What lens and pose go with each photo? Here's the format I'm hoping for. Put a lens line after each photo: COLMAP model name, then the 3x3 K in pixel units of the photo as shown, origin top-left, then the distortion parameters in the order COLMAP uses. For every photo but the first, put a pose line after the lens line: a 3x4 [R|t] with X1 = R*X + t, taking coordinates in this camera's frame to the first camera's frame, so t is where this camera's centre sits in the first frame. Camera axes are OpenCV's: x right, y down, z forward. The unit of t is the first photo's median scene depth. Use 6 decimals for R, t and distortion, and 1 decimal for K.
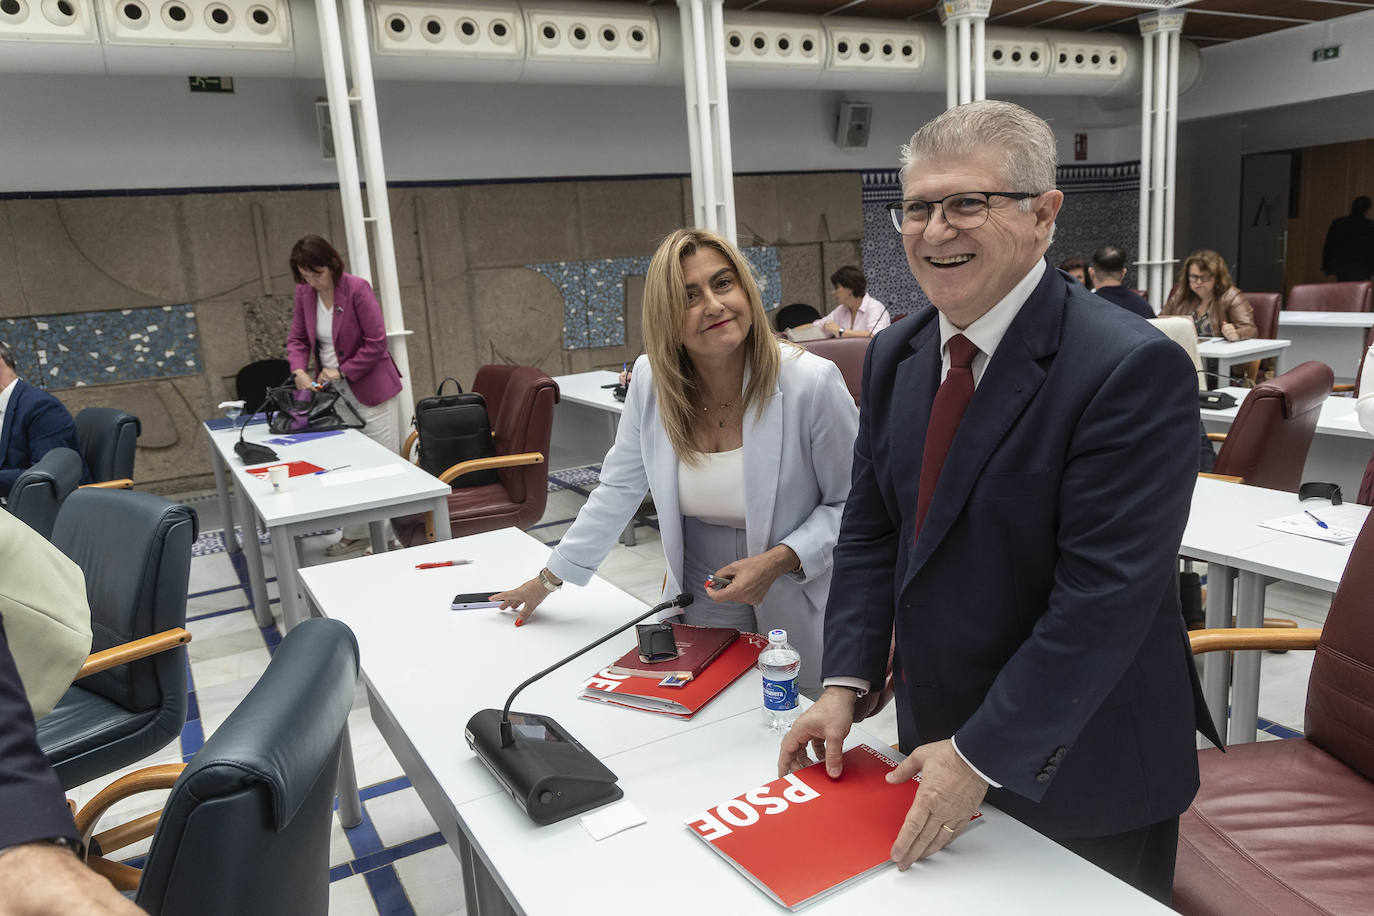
lens RADIAL K [[1032.6, 0, 687.0], [0, 1032.6, 458.0], [0, 0, 1]] dist [-0.011737, 0.009016]
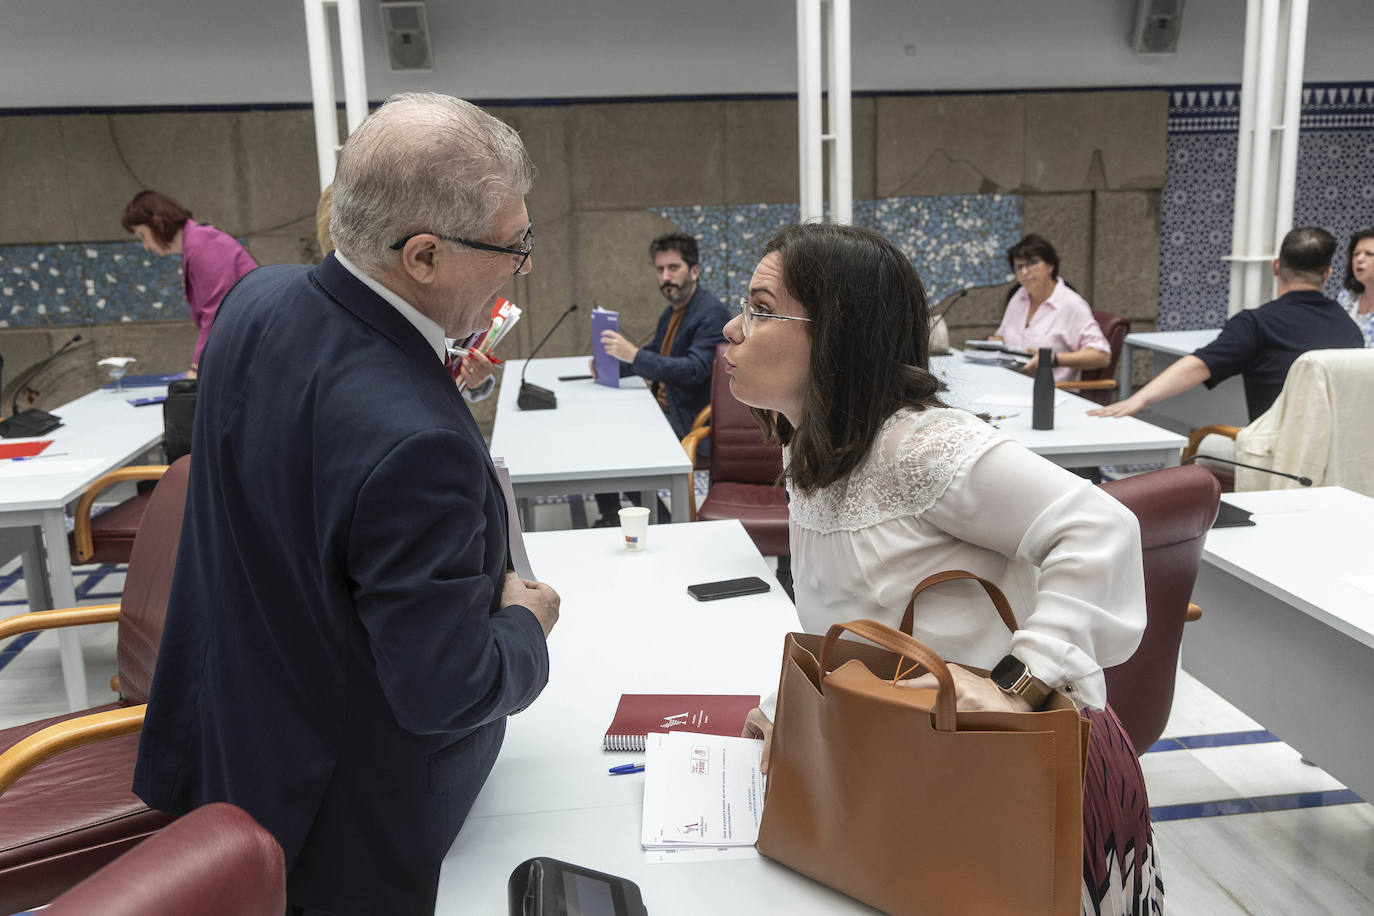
lens RADIAL K [[1262.0, 0, 687.0], [0, 1262.0, 458.0], [0, 0, 1]] dist [0.006948, 0.006066]
pose [[0.922126, 0.114220, -0.369645, 0.281953], [-0.107027, 0.993452, 0.039983, -0.045563], [0.371792, 0.002693, 0.928312, 0.139804]]
